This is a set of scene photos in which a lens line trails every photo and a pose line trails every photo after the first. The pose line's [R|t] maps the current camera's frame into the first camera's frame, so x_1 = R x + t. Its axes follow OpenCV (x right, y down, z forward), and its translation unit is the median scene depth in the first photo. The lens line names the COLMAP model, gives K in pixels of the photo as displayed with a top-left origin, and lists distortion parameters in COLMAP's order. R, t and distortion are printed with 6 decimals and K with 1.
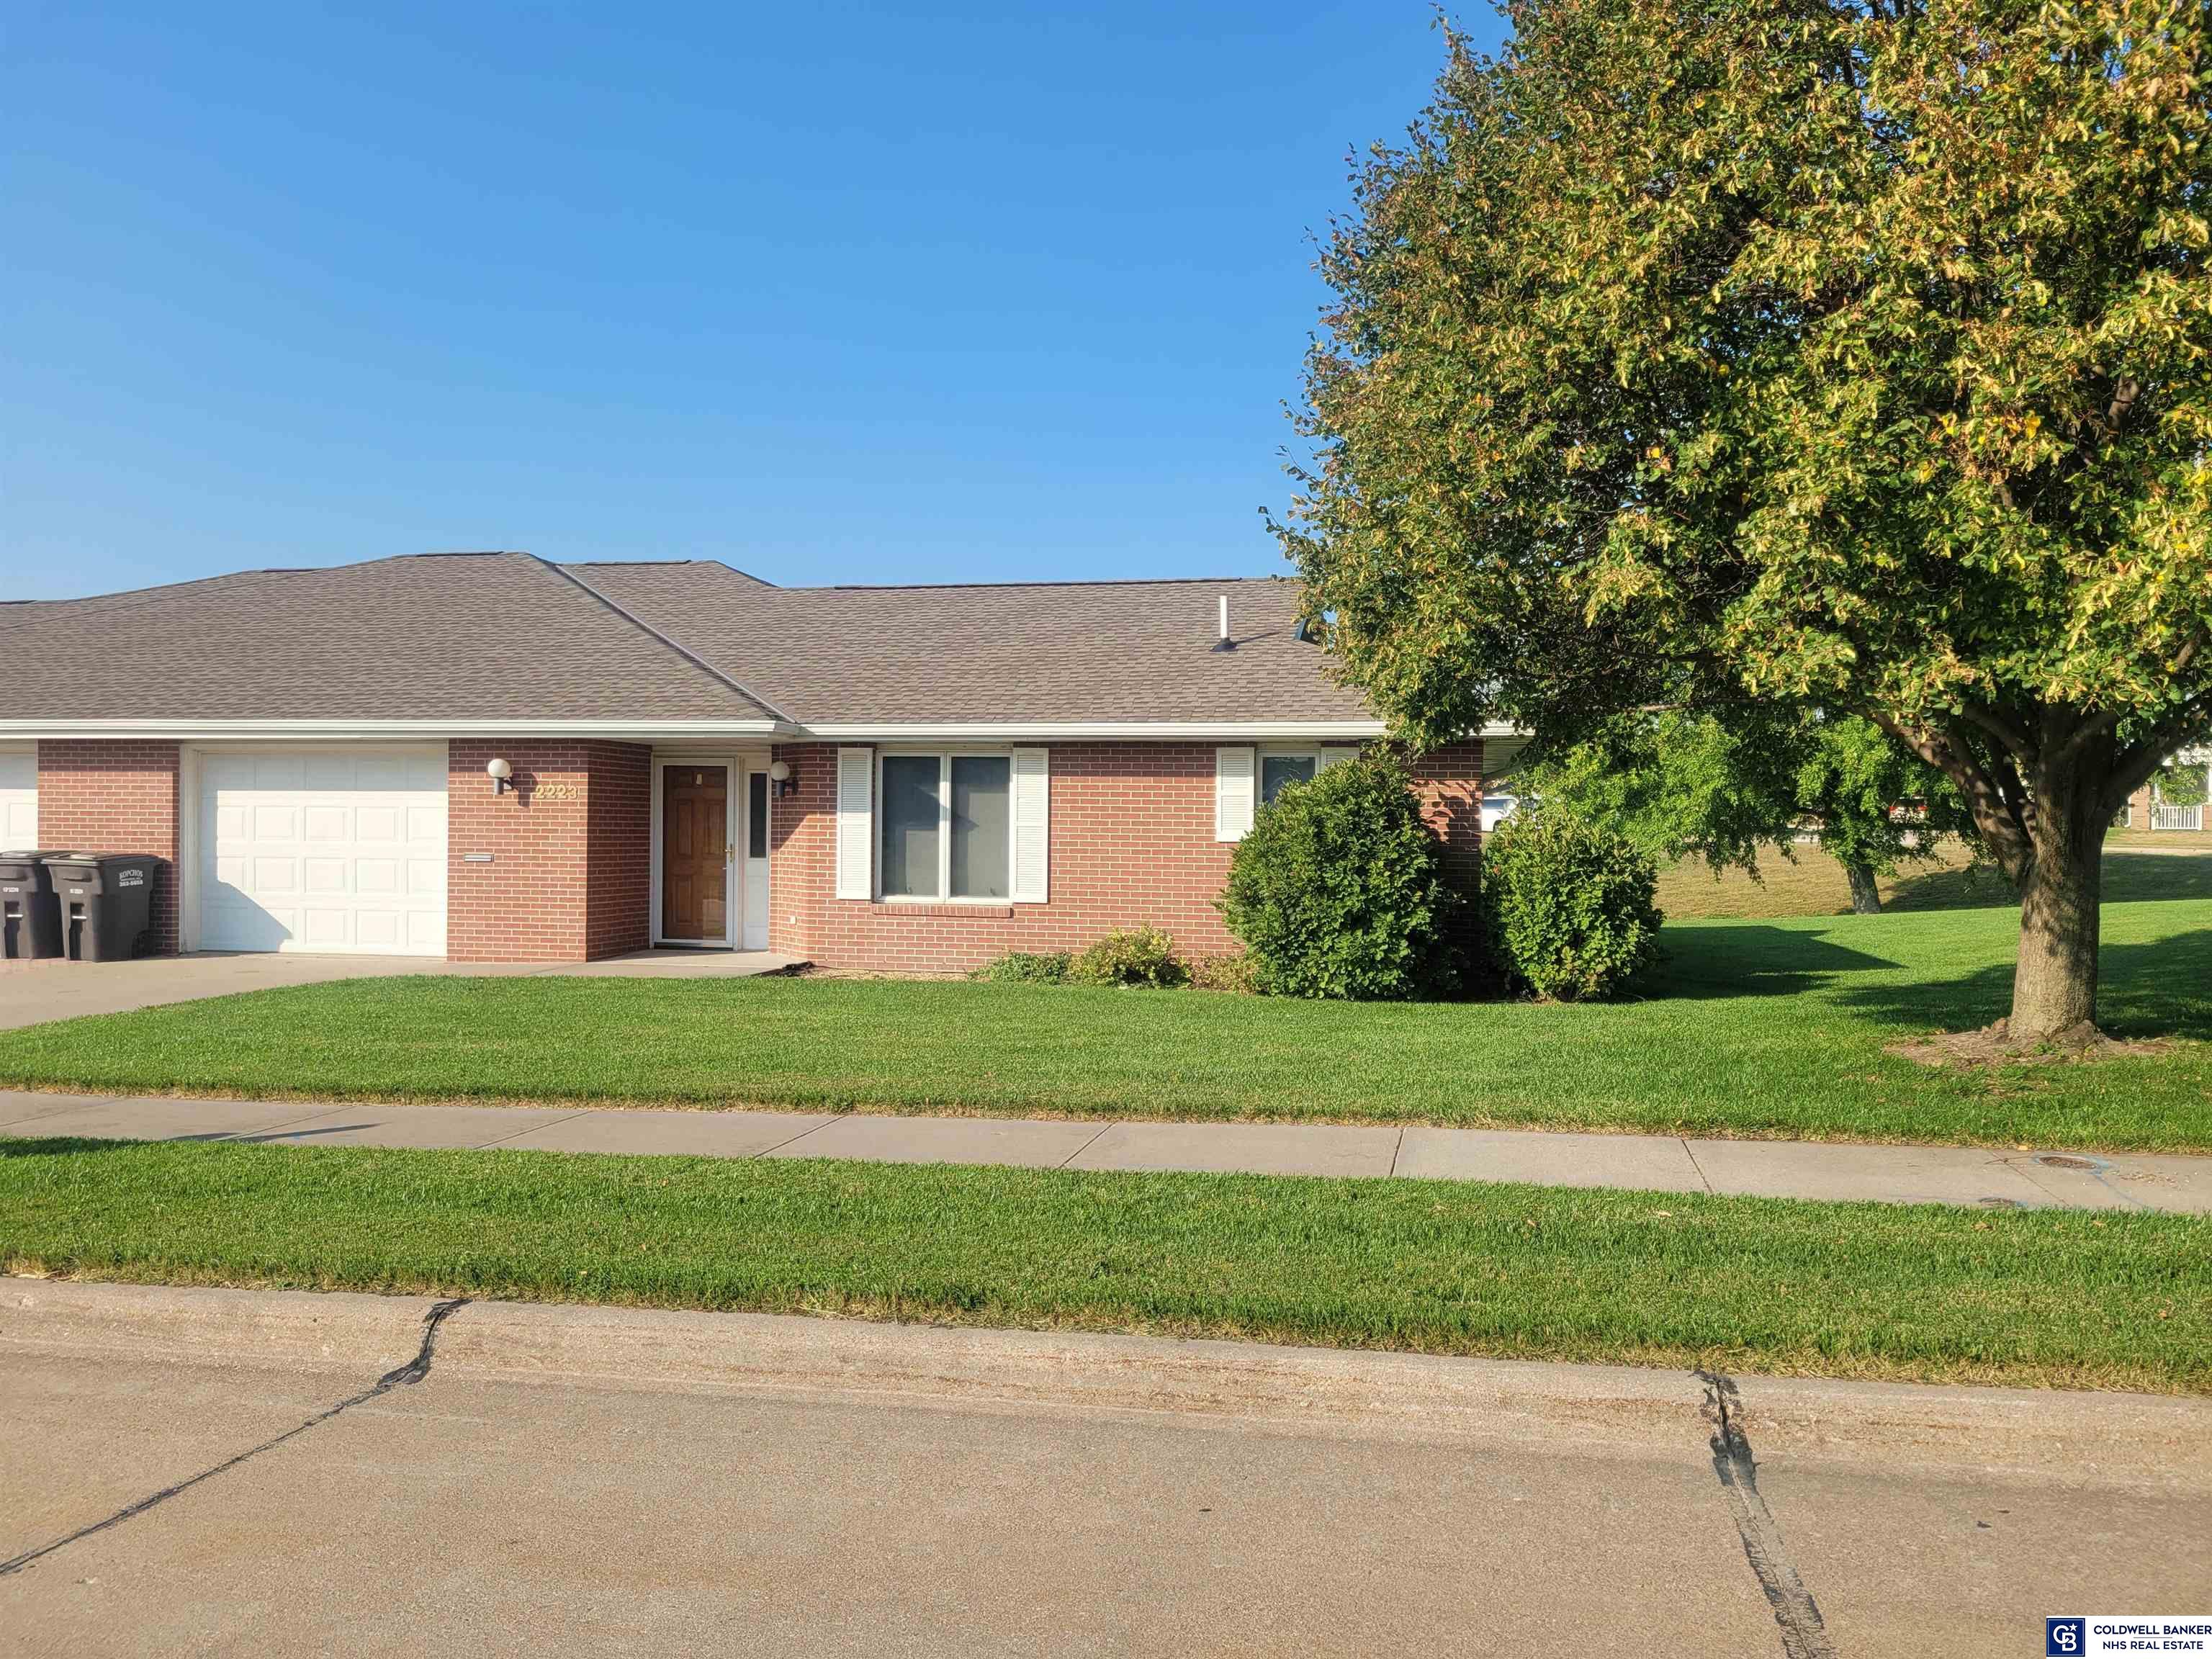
lens RADIAL K [[1670.7, 0, 1104.7], [0, 1670.7, 832.5], [0, 0, 1]] dist [0.036858, 0.001569]
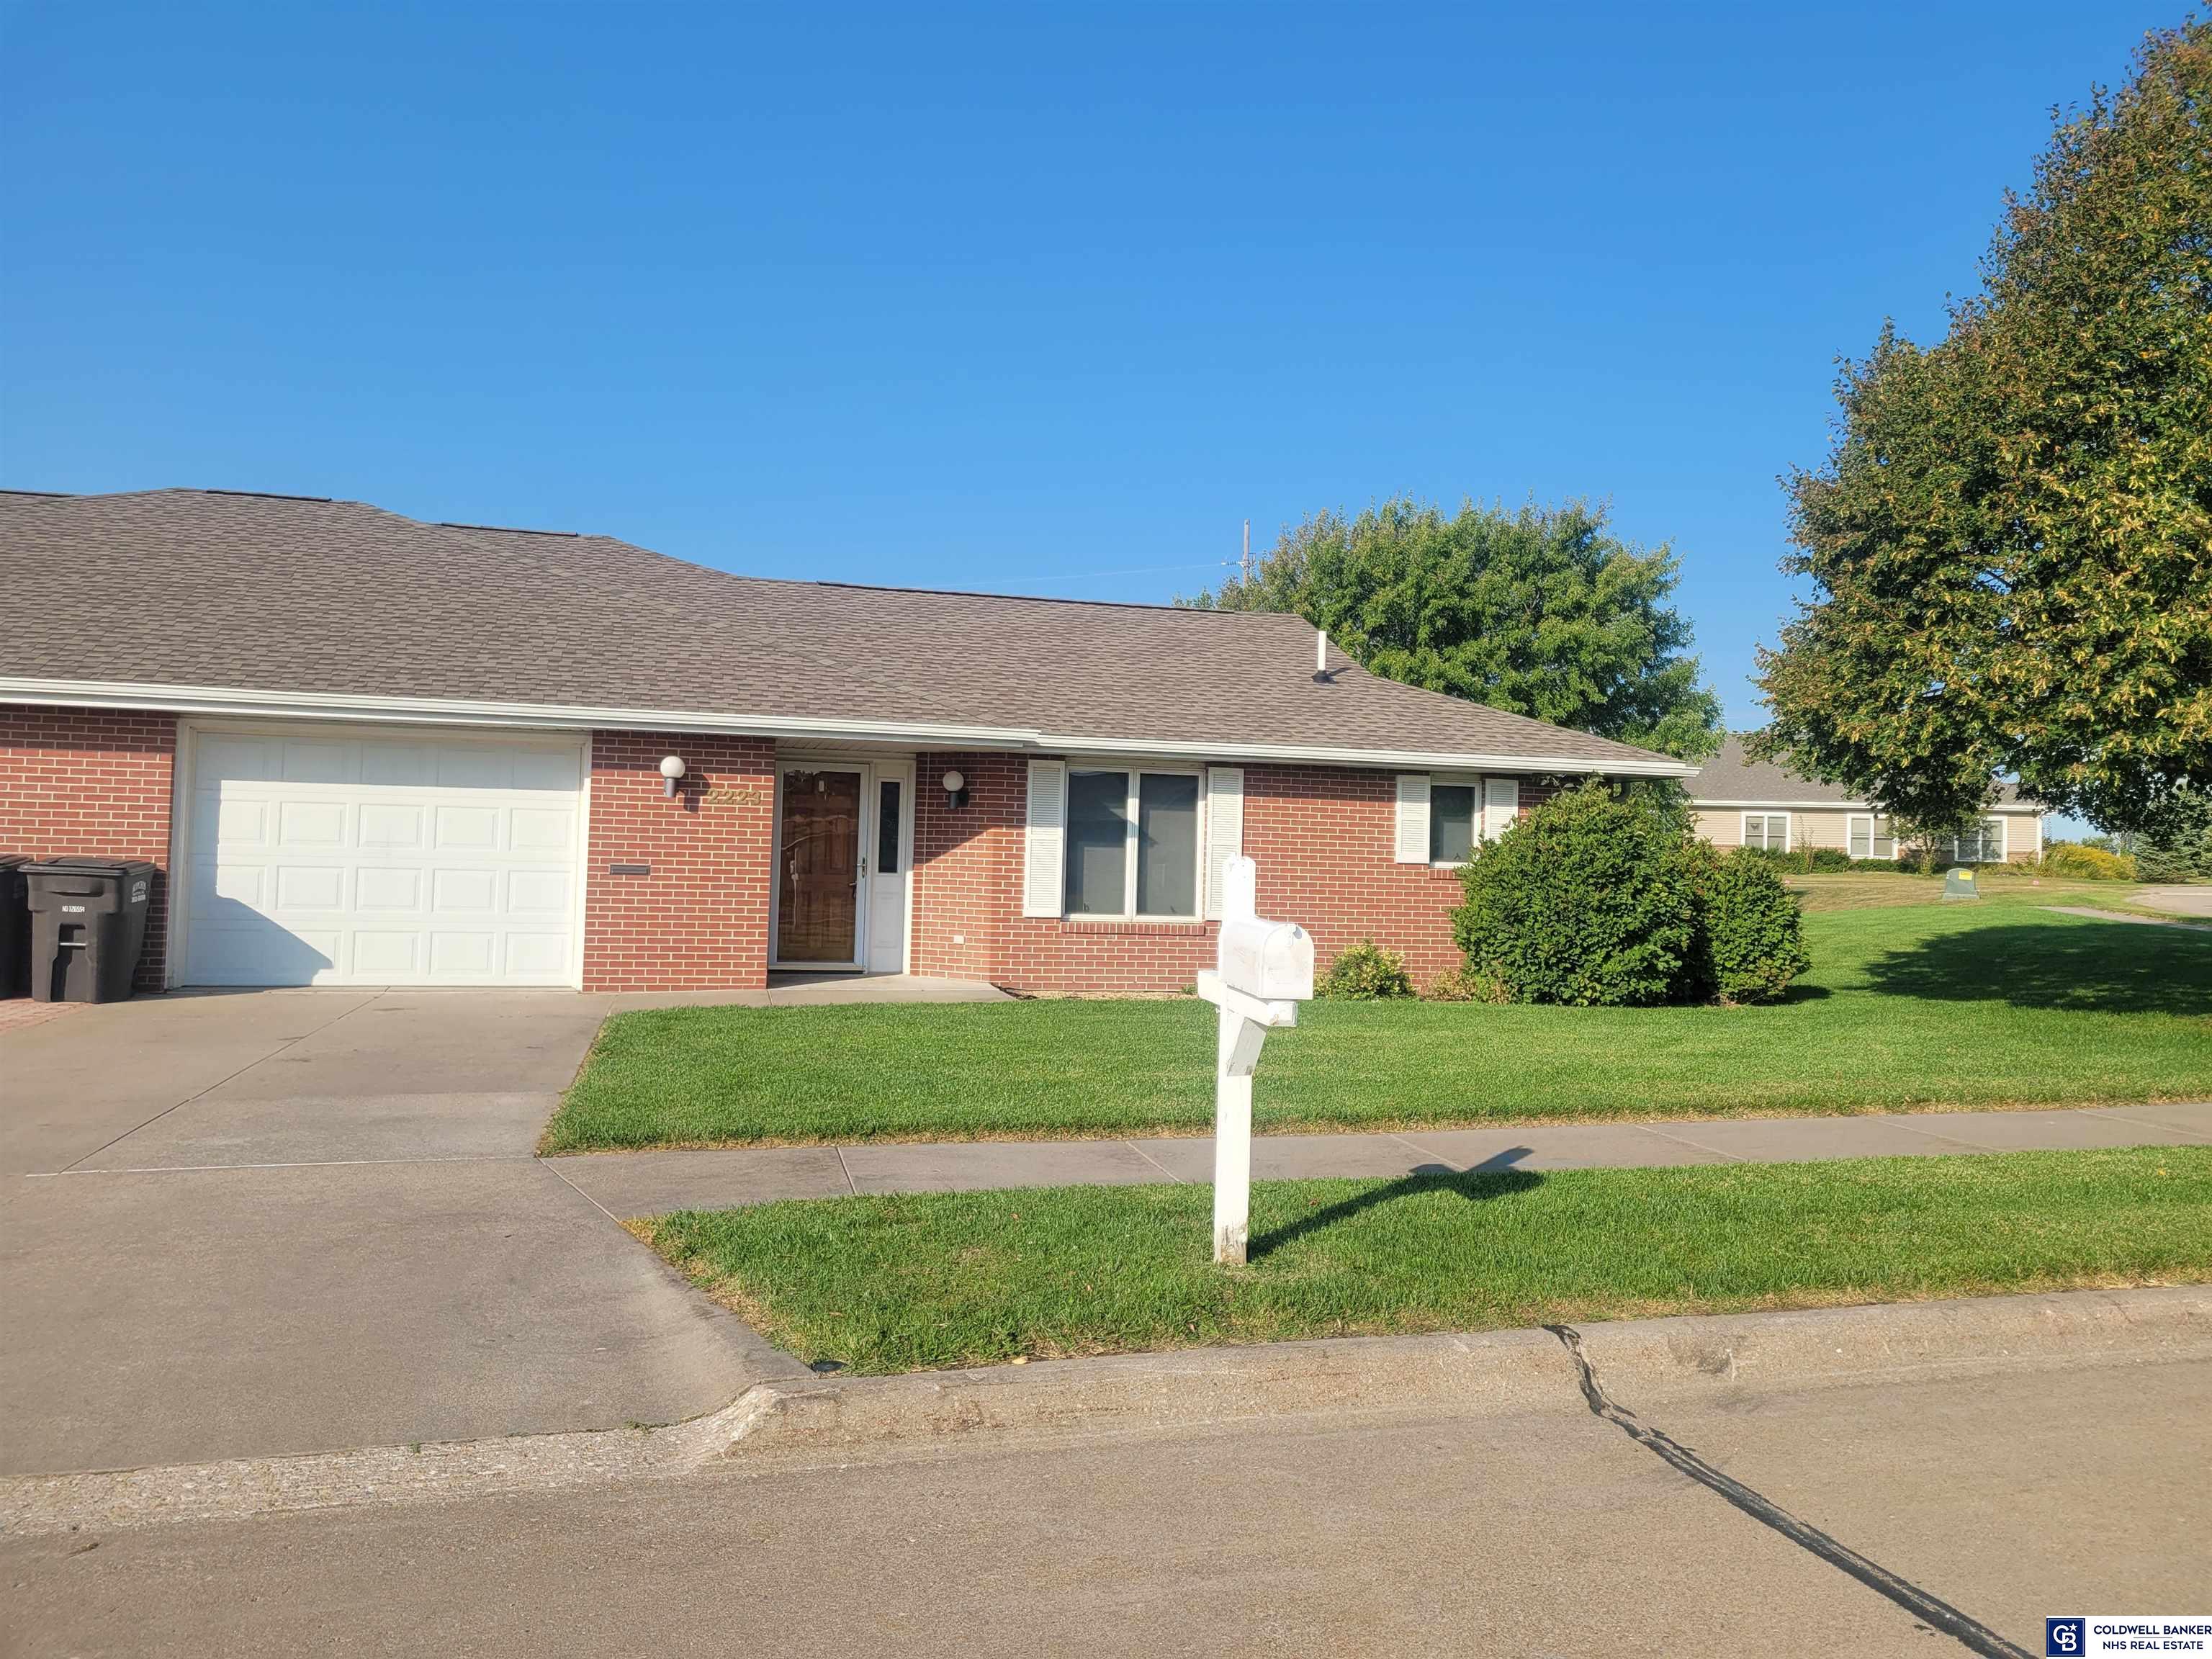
lens RADIAL K [[1670.7, 0, 1106.5], [0, 1670.7, 826.7], [0, 0, 1]] dist [0.036858, 0.001569]
pose [[0.889381, 0.022673, 0.456604, -0.556299], [-0.016093, 0.999703, -0.018293, 0.004737], [-0.456884, 0.008921, 0.889482, 0.125846]]
